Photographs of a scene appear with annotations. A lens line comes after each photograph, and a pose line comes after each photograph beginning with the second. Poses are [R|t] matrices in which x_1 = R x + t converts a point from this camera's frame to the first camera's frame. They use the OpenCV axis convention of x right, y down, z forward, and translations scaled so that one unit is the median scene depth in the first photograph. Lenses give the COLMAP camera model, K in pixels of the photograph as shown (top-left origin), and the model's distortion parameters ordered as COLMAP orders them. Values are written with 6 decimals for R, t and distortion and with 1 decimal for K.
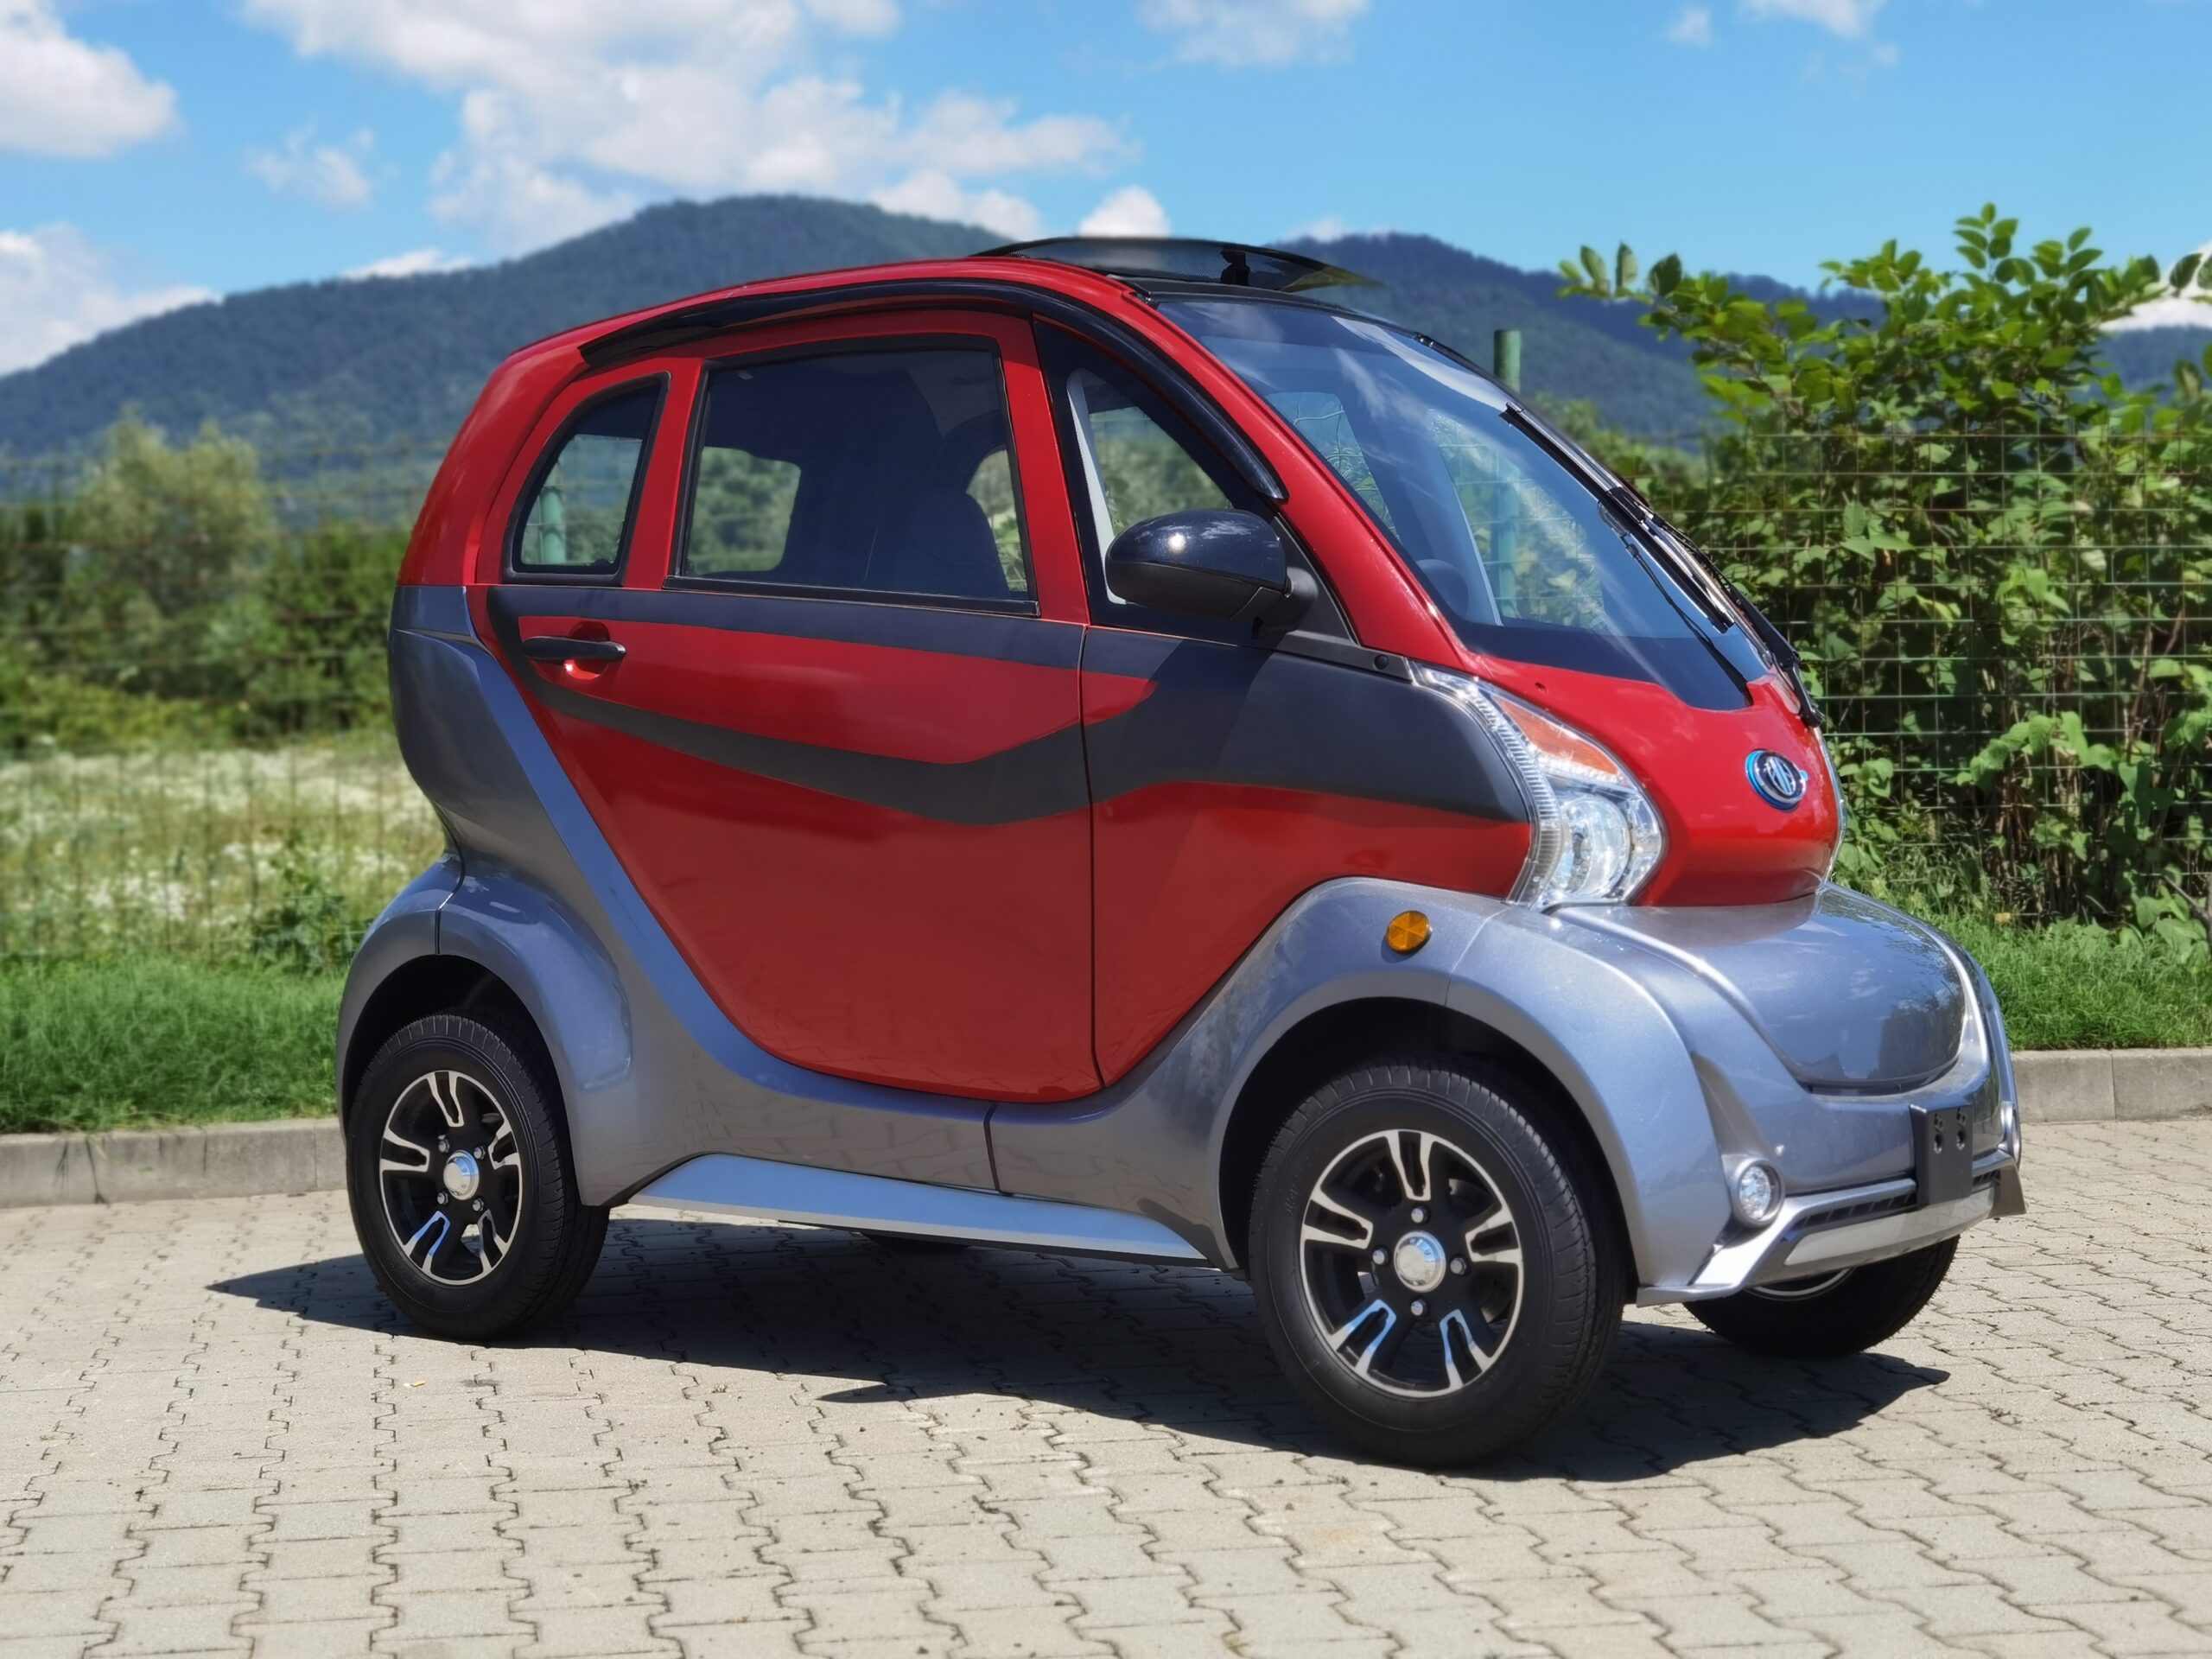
lens RADIAL K [[3535.2, 0, 1116.6], [0, 3535.2, 829.4], [0, 0, 1]] dist [-0.008036, 0.000000]
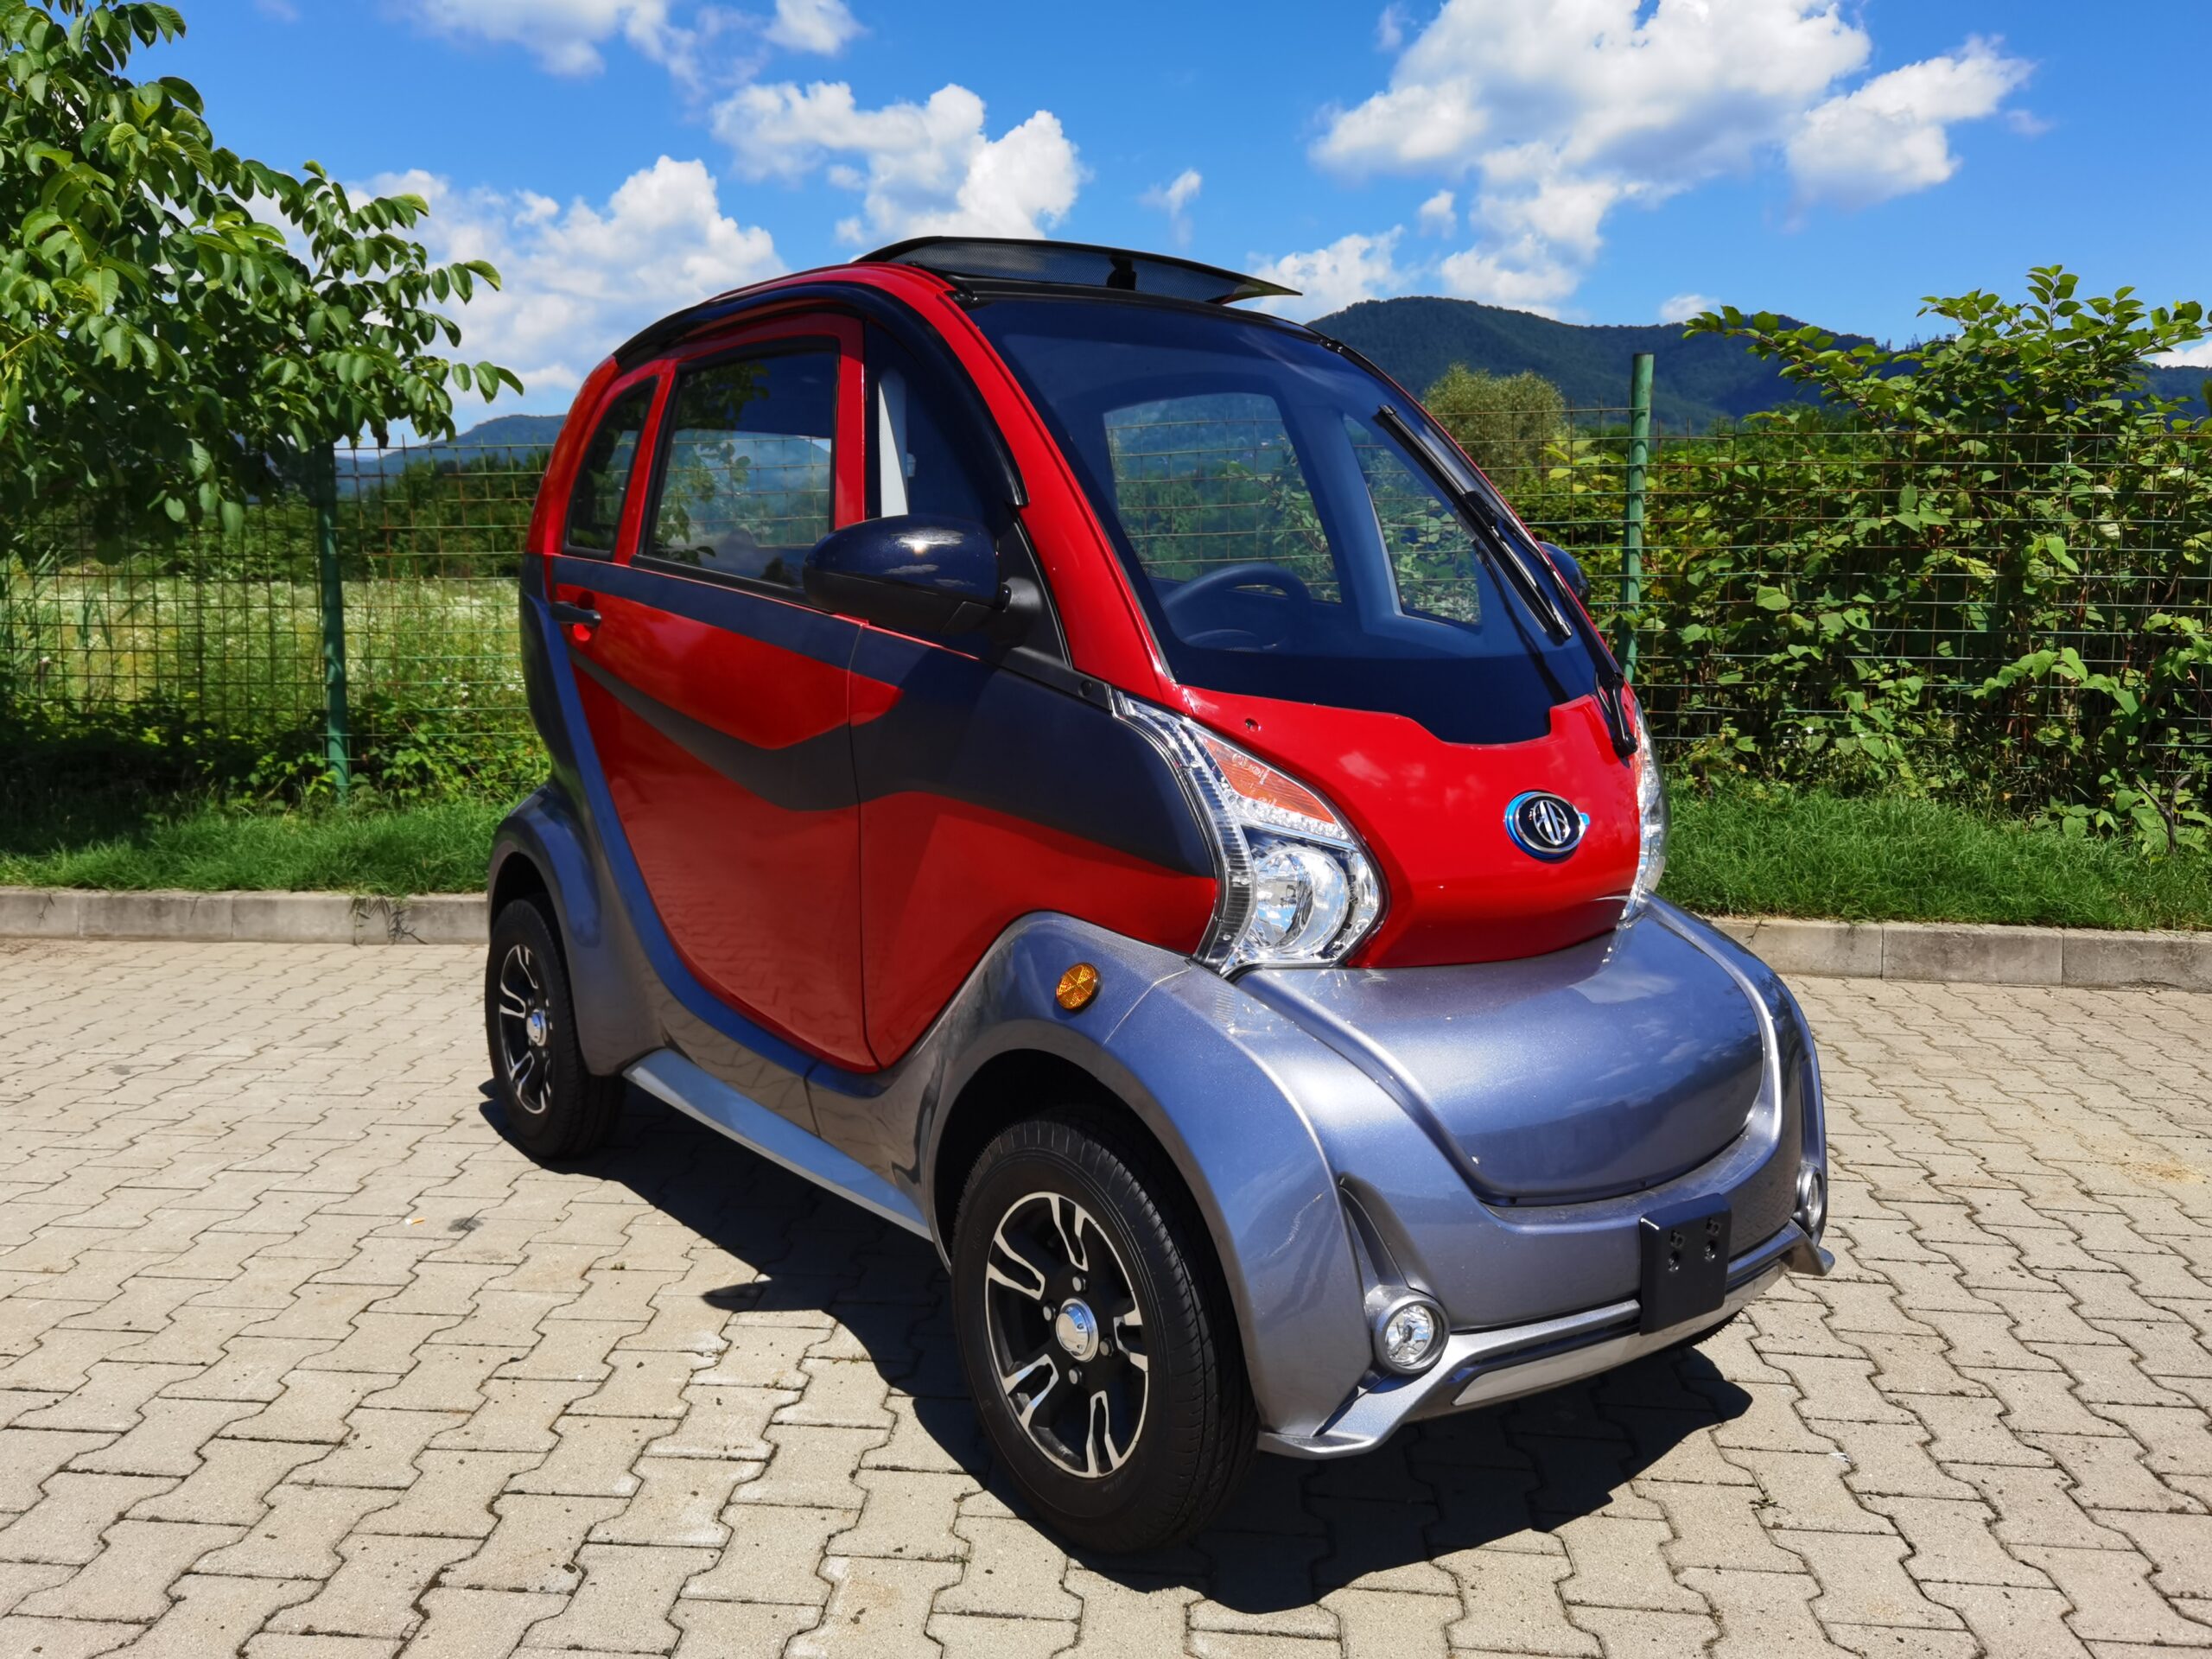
lens RADIAL K [[1779.8, 0, 1109.5], [0, 1779.8, 827.2], [0, 0, 1]] dist [0.033485, -0.030806]
pose [[0.965655, 0.066376, -0.251205, 0.110197], [-0.037939, 0.992477, 0.116403, -0.036081], [0.257042, -0.102875, 0.960909, 0.298843]]
